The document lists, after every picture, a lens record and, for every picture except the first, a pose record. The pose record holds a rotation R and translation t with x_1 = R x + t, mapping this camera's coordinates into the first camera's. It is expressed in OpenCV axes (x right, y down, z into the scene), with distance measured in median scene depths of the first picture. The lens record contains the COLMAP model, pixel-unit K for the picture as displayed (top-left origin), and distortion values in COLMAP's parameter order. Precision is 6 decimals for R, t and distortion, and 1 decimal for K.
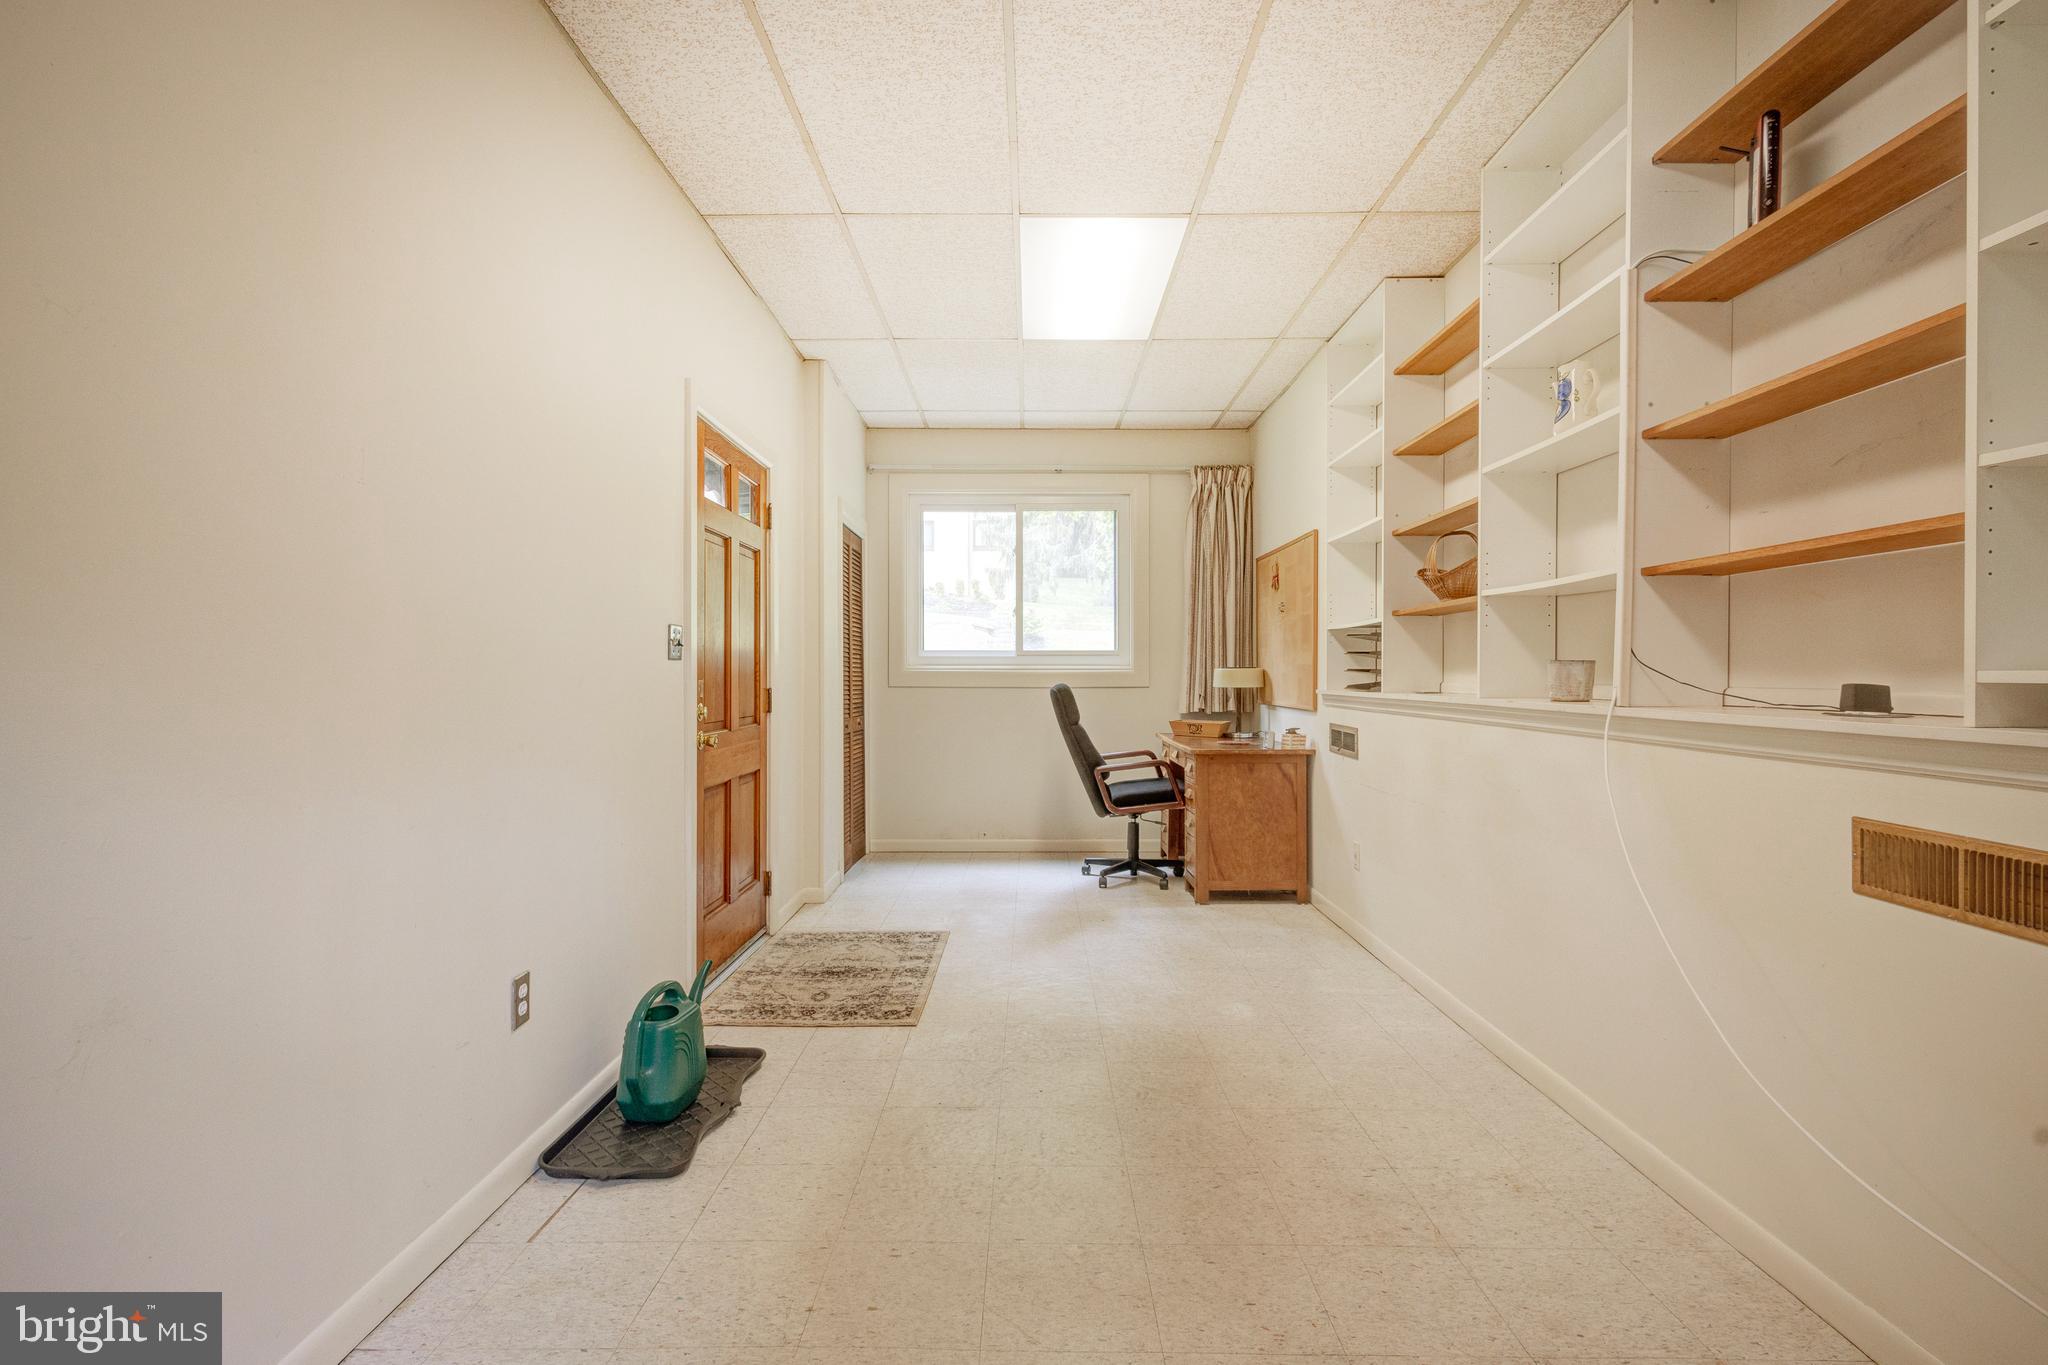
lens RADIAL K [[951.6, 0, 1013.2], [0, 951.6, 683.2], [0, 0, 1]] dist [0.011660, -0.004519]
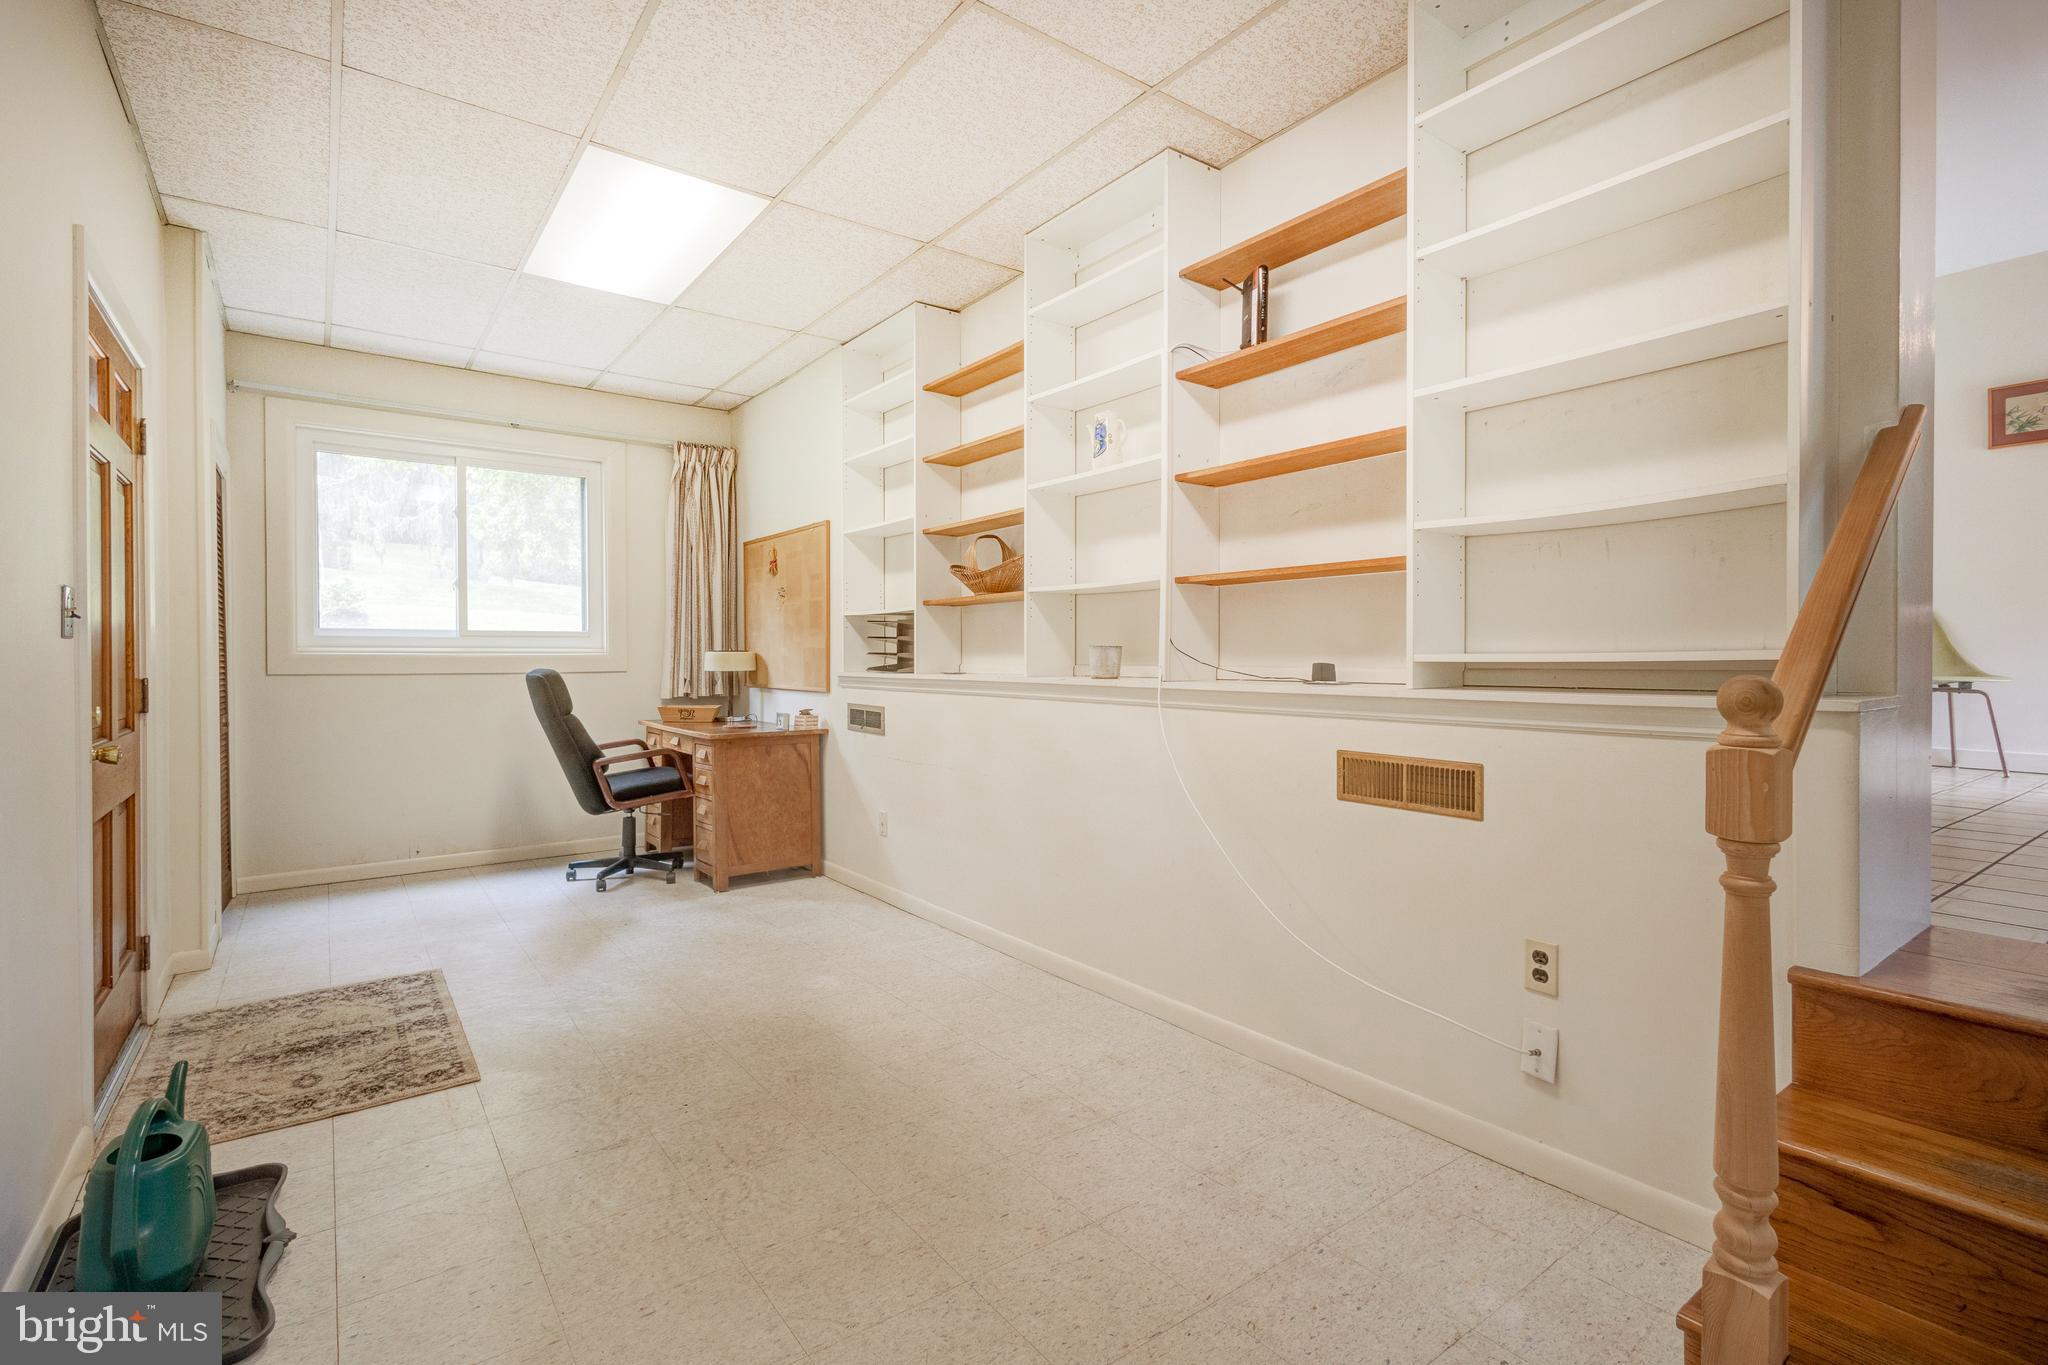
lens RADIAL K [[951.6, 0, 1012.8], [0, 951.6, 669.0], [0, 0, 1]] dist [0.011660, -0.004519]
pose [[0.797457, -0.009353, 0.603303, -0.211983], [0.007892, 0.999956, 0.005071, -0.000561], [-0.603324, 0.000718, 0.797496, 0.048208]]
